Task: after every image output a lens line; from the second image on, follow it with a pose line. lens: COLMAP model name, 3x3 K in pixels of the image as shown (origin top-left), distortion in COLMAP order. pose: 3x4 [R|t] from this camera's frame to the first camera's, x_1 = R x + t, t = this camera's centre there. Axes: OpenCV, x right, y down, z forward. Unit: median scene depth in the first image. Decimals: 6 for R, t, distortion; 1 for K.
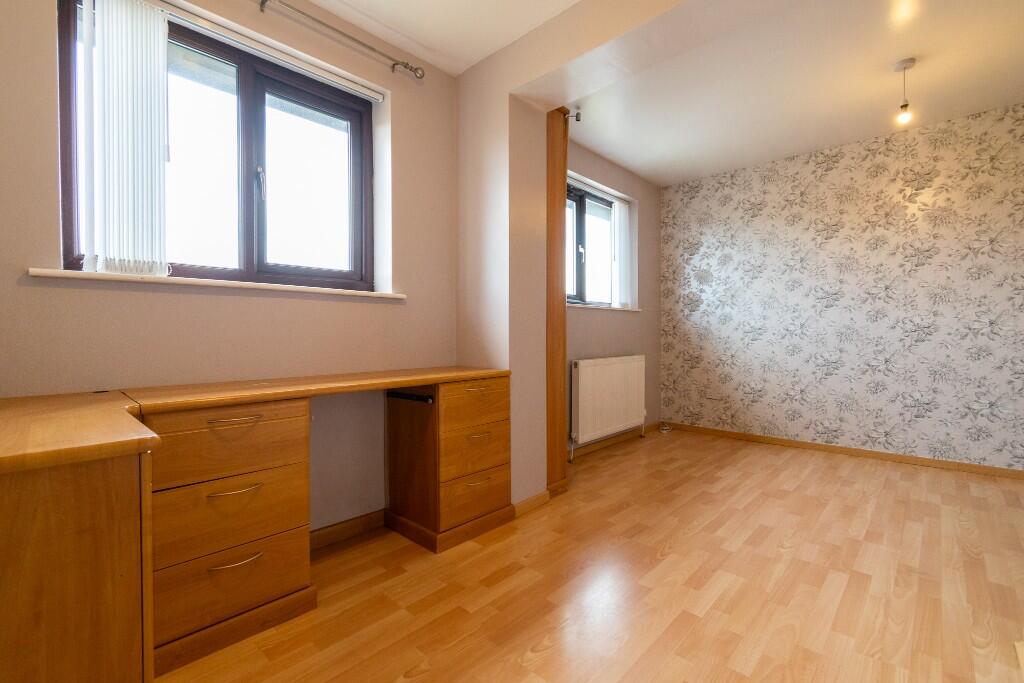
lens RADIAL K [[452.0, 0, 512.6], [0, 452.0, 337.1], [0, 0, 1]] dist [0.002130, -0.000227]
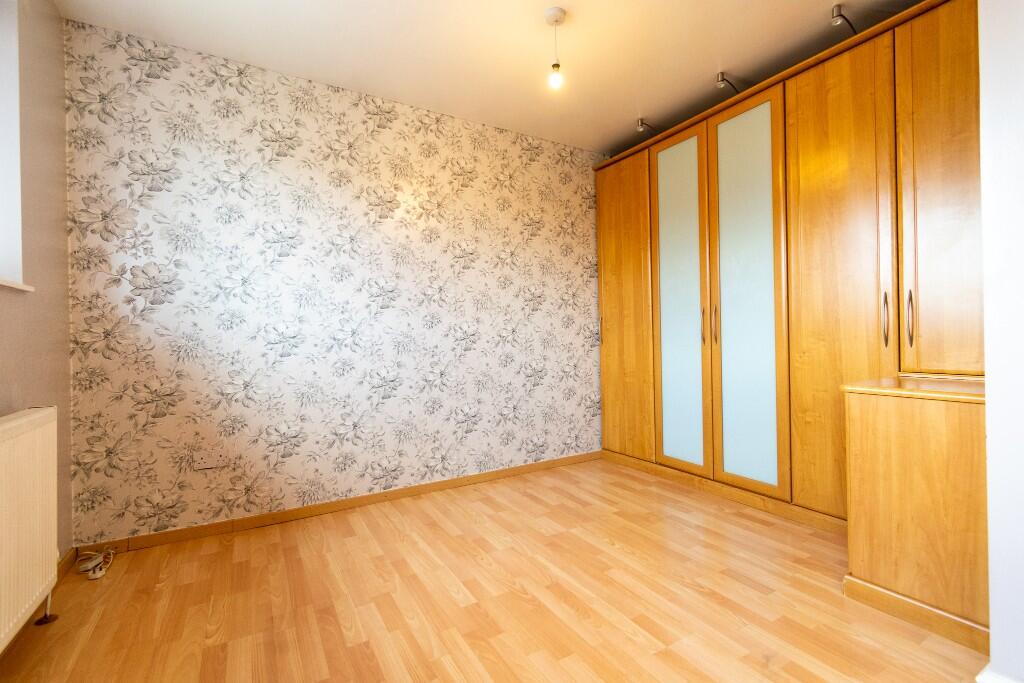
lens RADIAL K [[452.0, 0, 512.5], [0, 452.0, 336.9], [0, 0, 1]] dist [0.002130, -0.000227]
pose [[0.279691, 0.000009, 0.960090, 0.032379], [0.022877, 0.999716, -0.006674, -0.008028], [-0.959817, 0.023830, 0.279611, 0.560073]]
